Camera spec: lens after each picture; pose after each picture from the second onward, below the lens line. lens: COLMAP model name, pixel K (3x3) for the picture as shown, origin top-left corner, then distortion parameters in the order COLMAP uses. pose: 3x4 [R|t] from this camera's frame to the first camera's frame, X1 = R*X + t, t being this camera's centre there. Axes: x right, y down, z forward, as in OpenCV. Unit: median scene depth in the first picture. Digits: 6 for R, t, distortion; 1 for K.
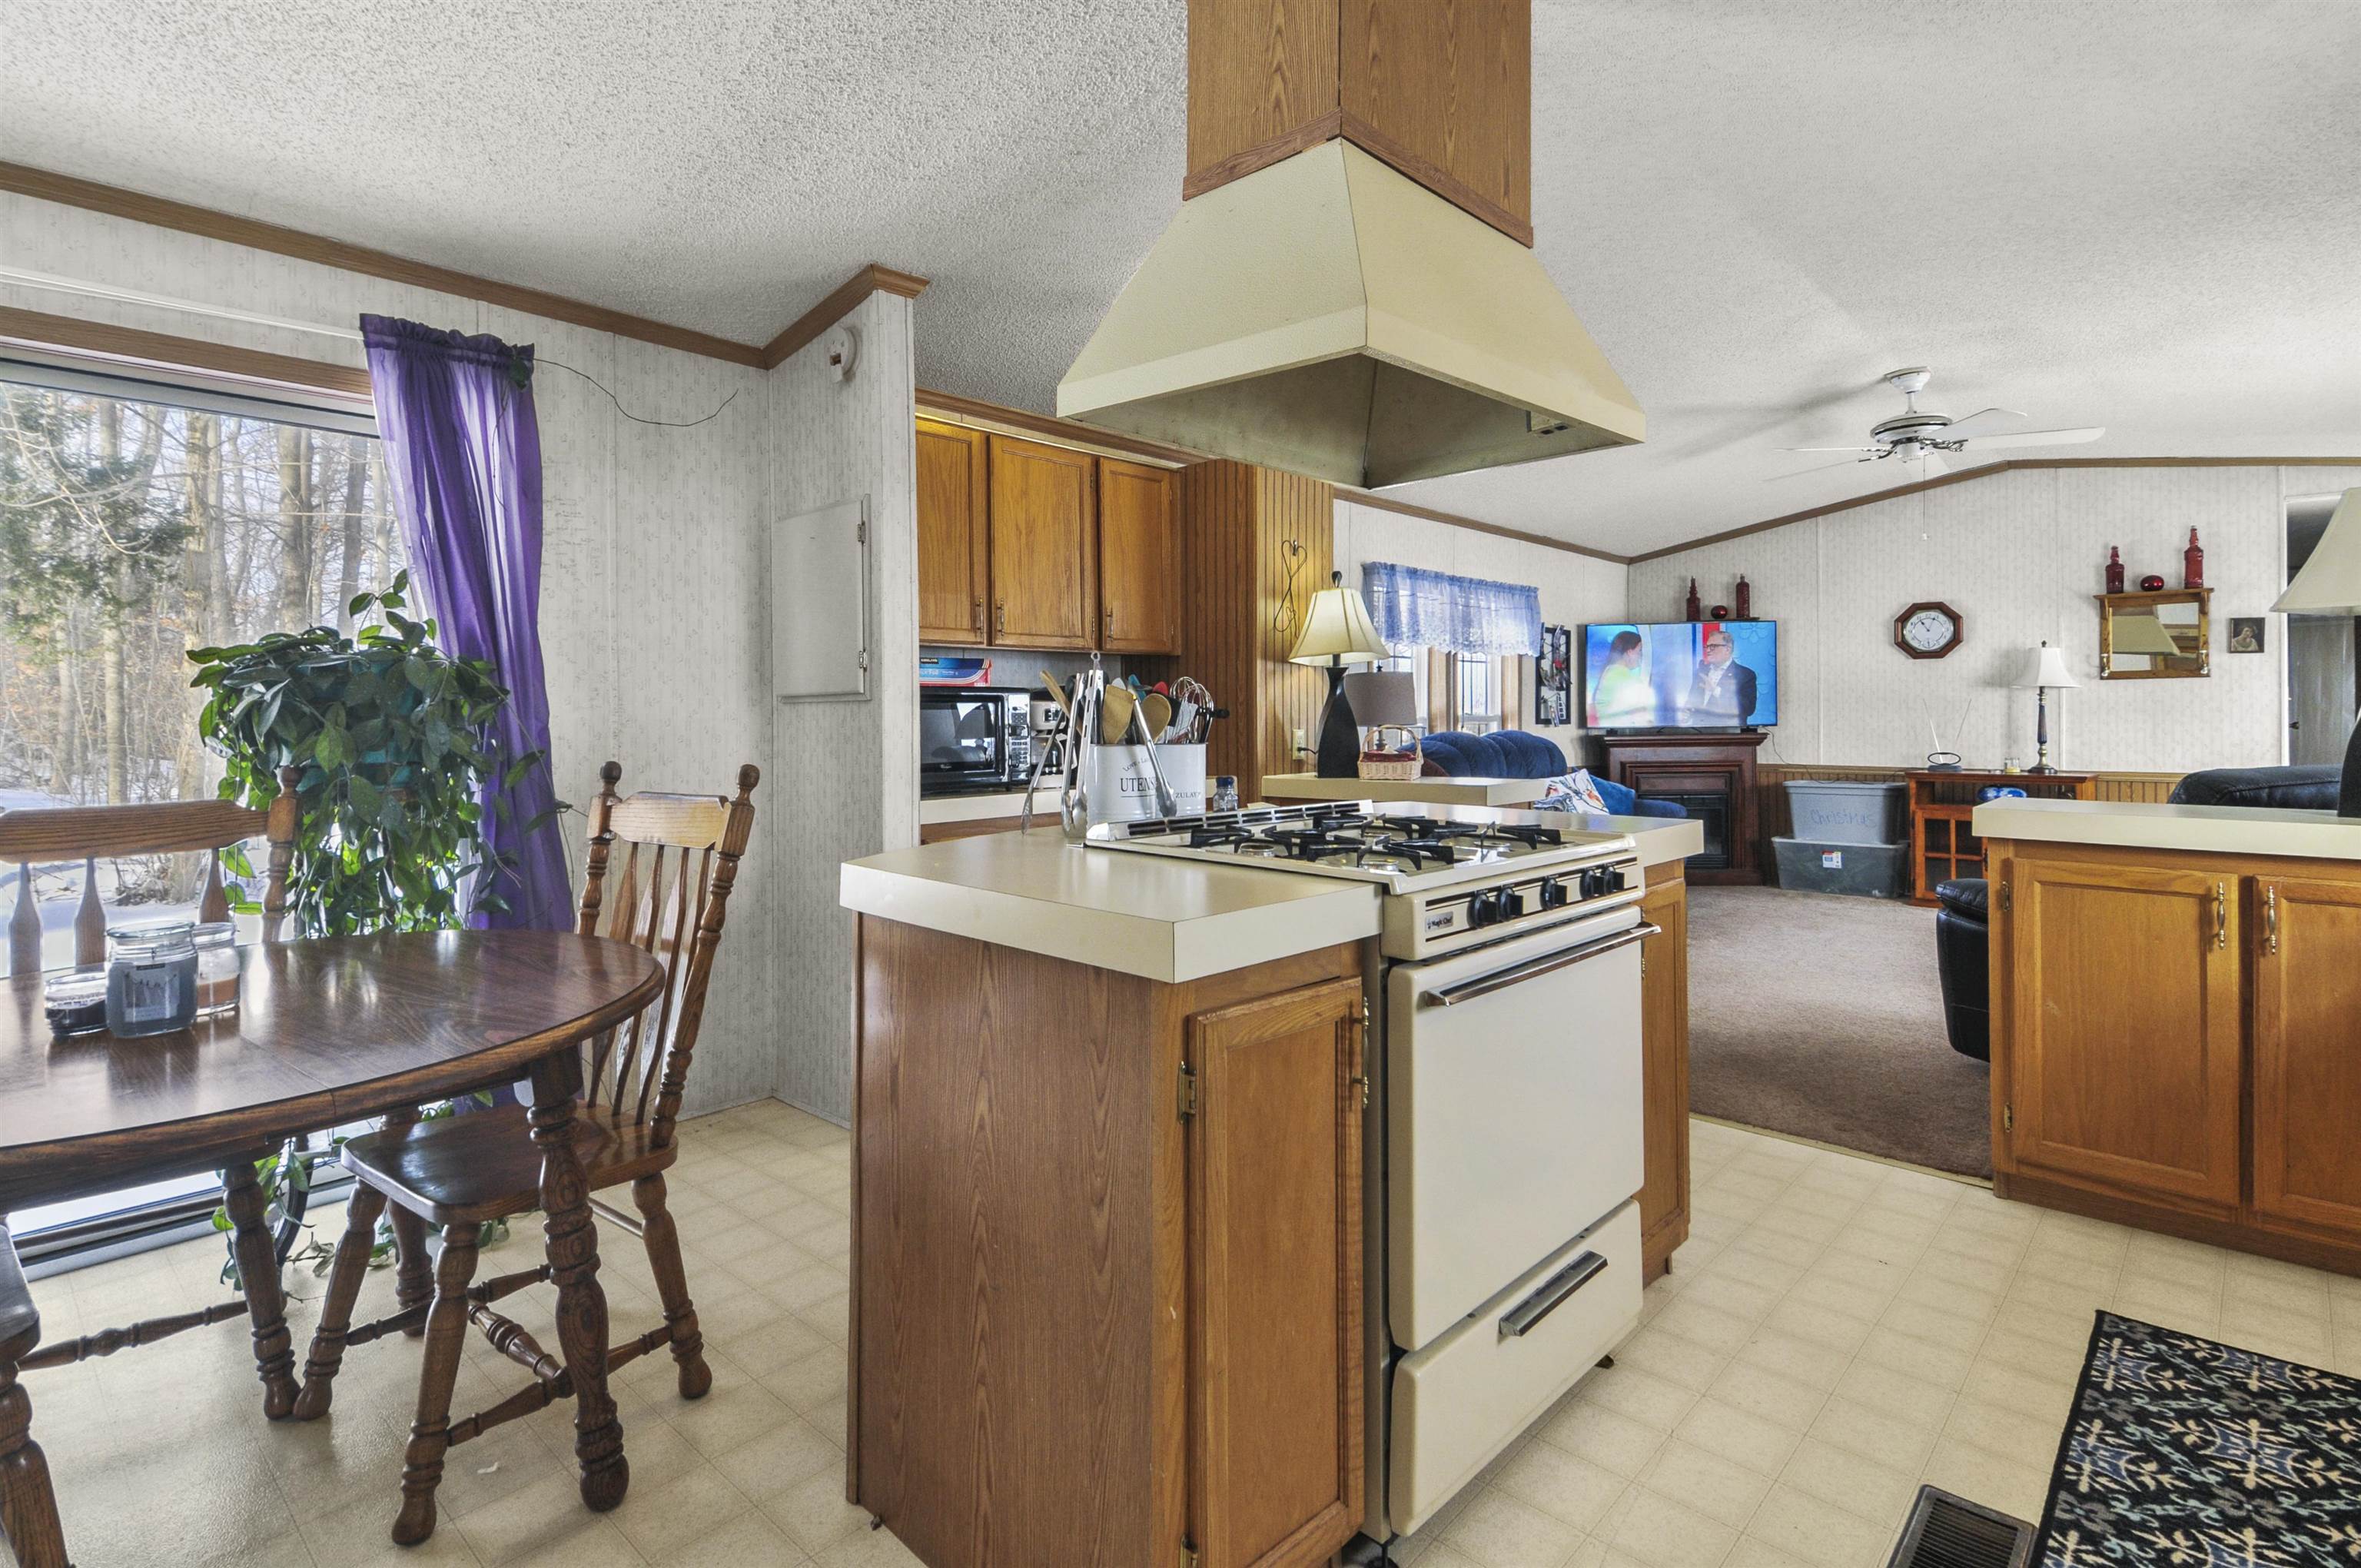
lens RADIAL K [[1129.4, 0, 1139.2], [0, 1129.4, 709.4], [0, 0, 1]] dist [0.024224, 0.000501]
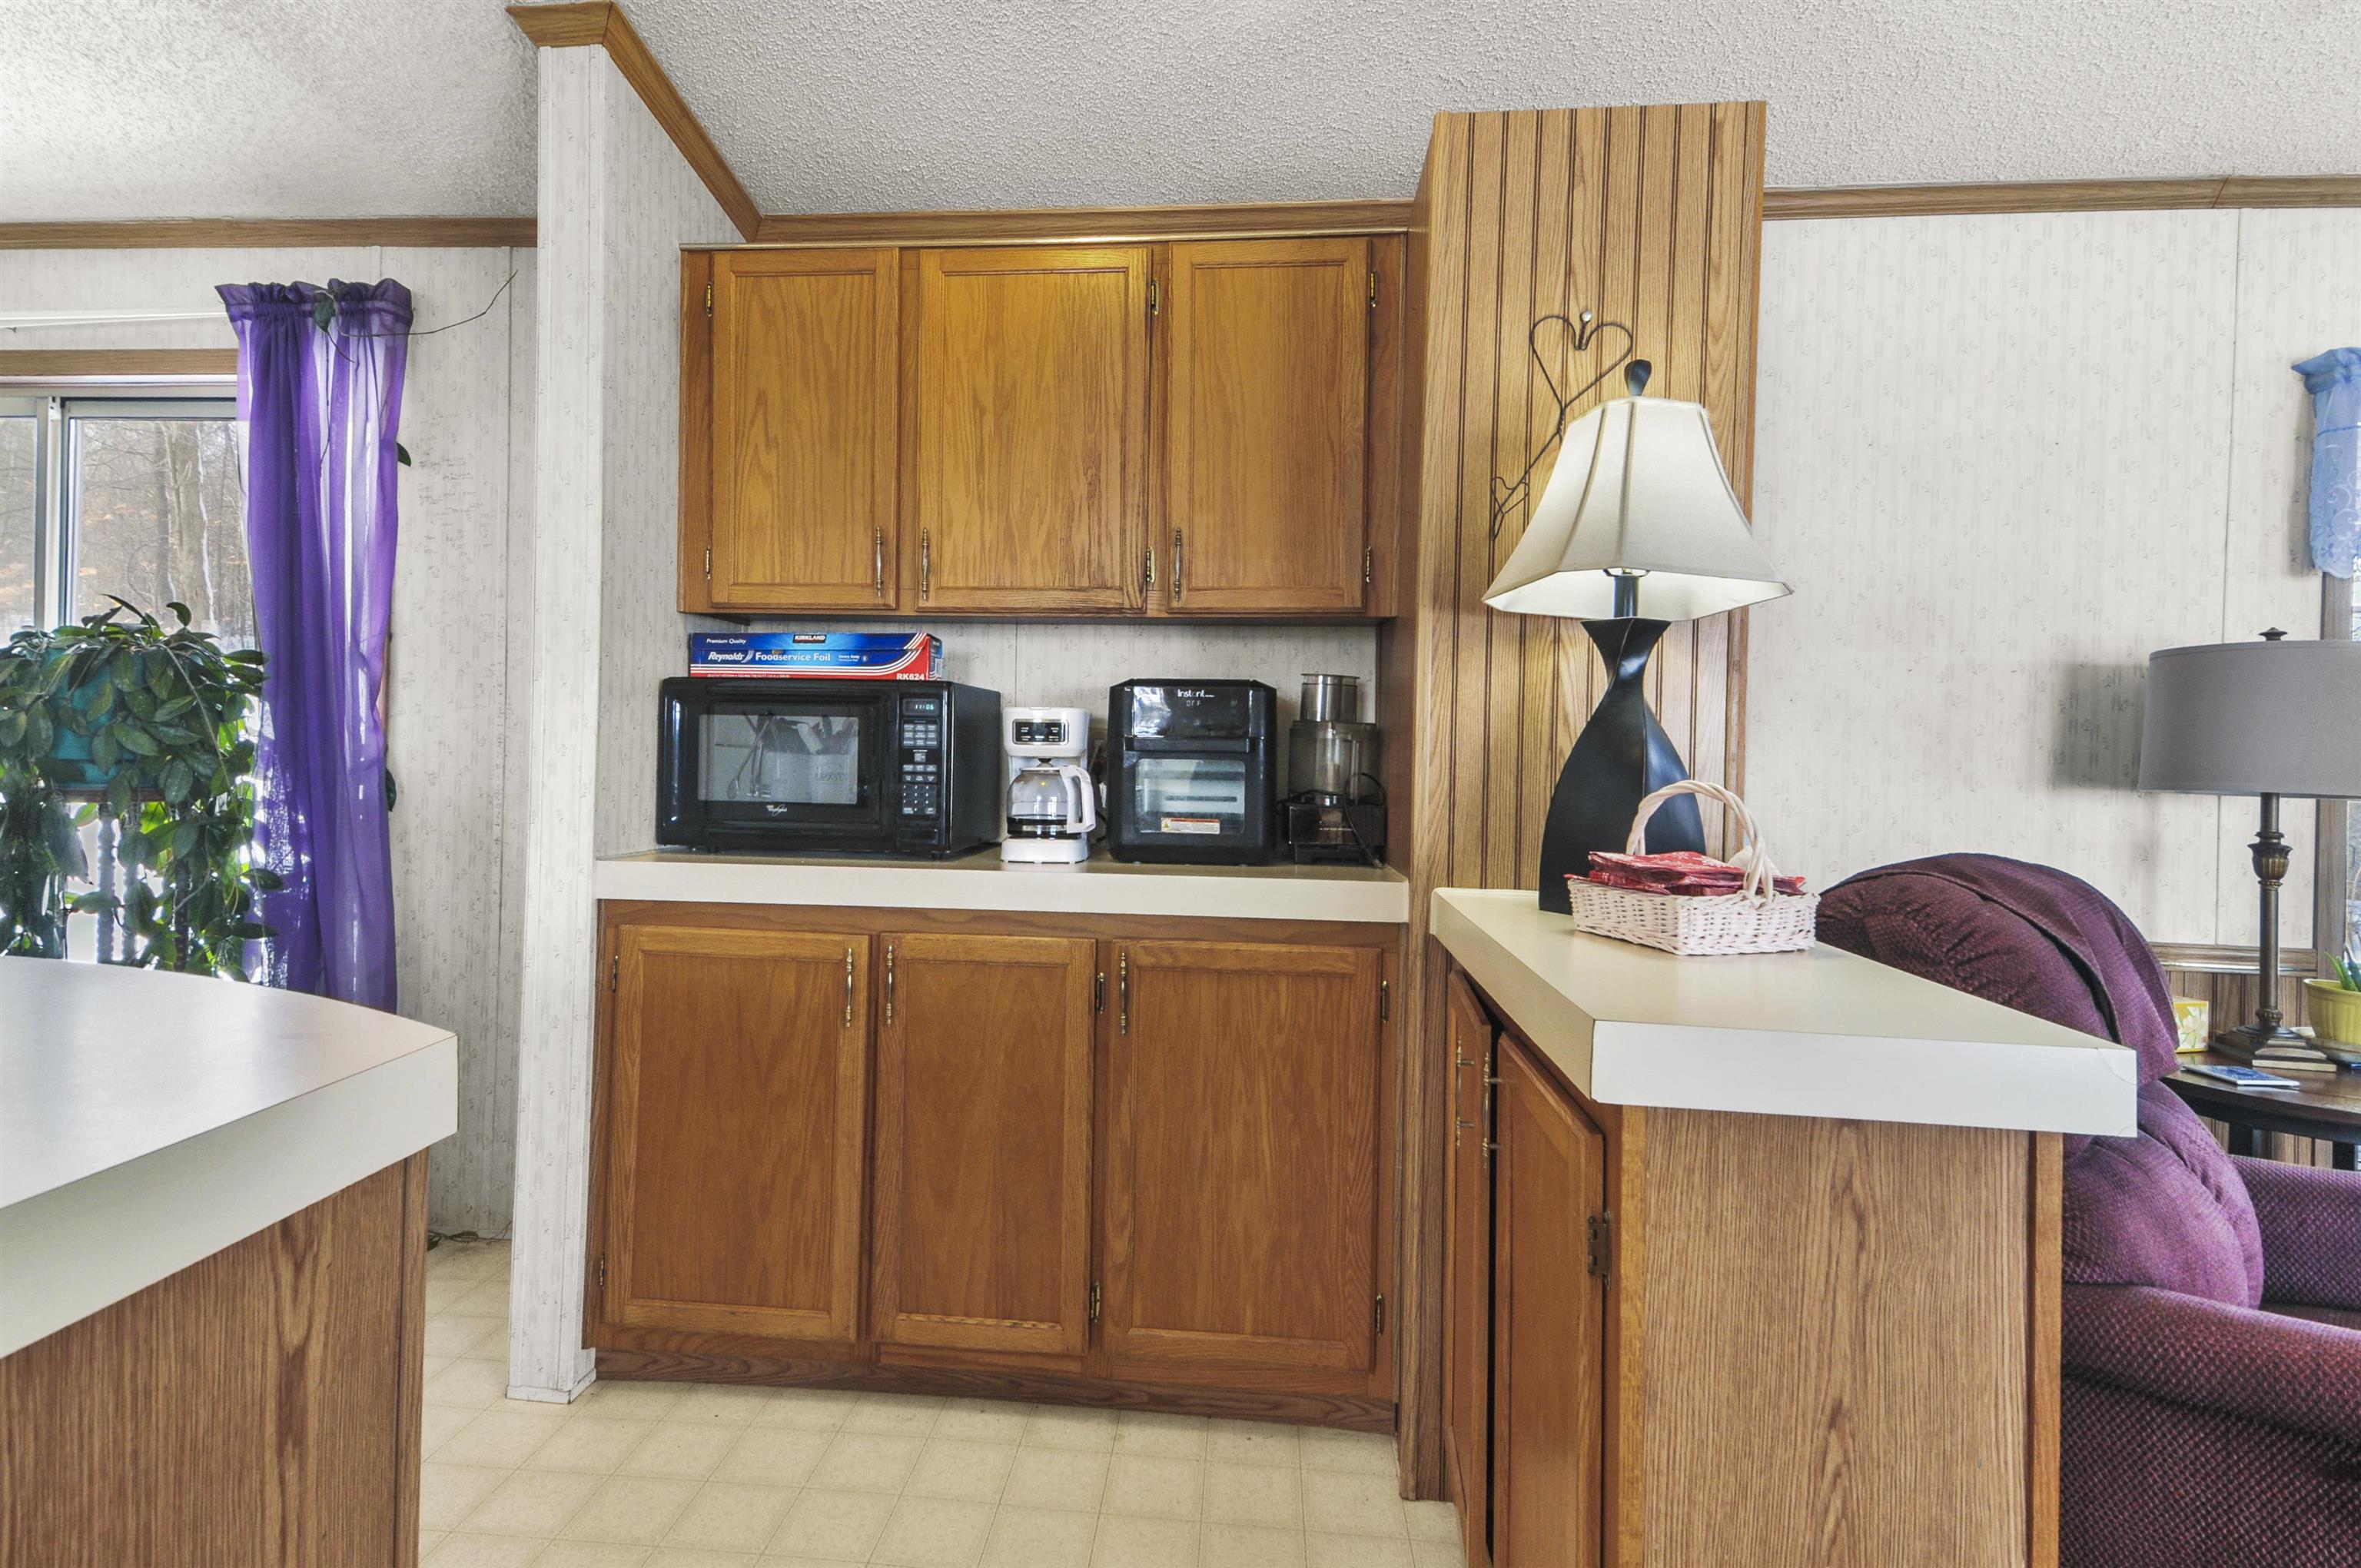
lens RADIAL K [[1194.2, 0, 1089.6], [0, 1194.2, 722.3], [0, 0, 1]] dist [0.023593, -0.002590]
pose [[0.634229, 0.011513, -0.773059, 0.224847], [-0.022208, 0.999748, -0.003331, 0.001102], [0.772826, 0.019281, 0.634325, 0.373227]]
